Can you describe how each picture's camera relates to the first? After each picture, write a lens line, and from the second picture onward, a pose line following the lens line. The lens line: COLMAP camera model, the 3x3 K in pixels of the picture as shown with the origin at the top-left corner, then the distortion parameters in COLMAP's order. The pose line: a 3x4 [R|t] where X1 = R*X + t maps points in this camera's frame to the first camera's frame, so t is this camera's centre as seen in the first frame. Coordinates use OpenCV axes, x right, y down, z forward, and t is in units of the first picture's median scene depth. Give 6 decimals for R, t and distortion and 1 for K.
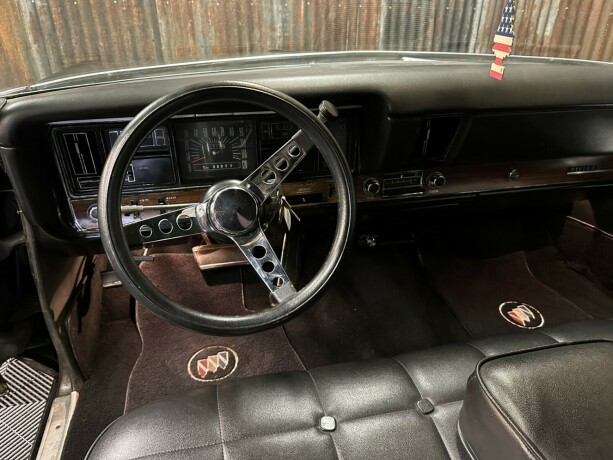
lens RADIAL K [[432.3, 0, 312.0], [0, 432.3, 231.0], [0, 0, 1]] dist [0.046362, -0.073025]
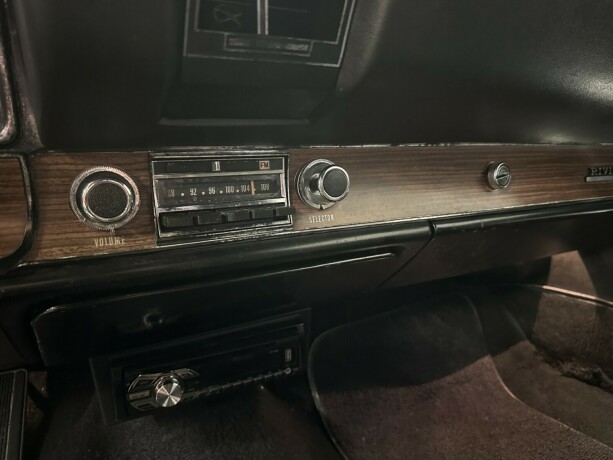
lens RADIAL K [[428.4, 0, 307.3], [0, 428.4, 236.5], [0, 0, 1]] dist [0.061855, -0.080257]
pose [[0.968076, -0.070102, 0.240654, 0.182341], [0.130031, 0.961256, -0.243061, 0.004314], [-0.214291, 0.266594, 0.939685, 0.674071]]
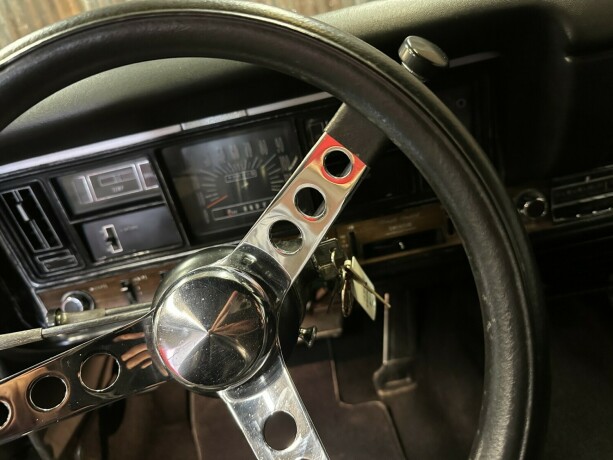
lens RADIAL K [[439.4, 0, 307.9], [0, 439.4, 214.9], [0, 0, 1]] dist [0.007888, -0.035454]
pose [[0.957077, -0.121597, -0.263094, 0.016879], [0.101856, 0.990946, -0.087468, -0.067786], [0.271347, 0.056916, 0.960797, 0.382949]]
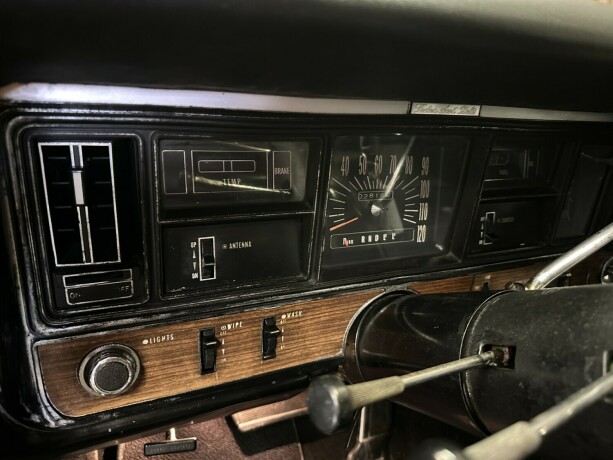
lens RADIAL K [[434.6, 0, 310.3], [0, 434.6, 224.9], [0, 0, 1]] dist [0.078021, -0.119959]
pose [[0.982744, -0.004178, 0.184925, -0.325646], [0.037646, 0.983338, -0.177844, -0.073016], [-0.181101, 0.181737, 0.966527, 0.493467]]
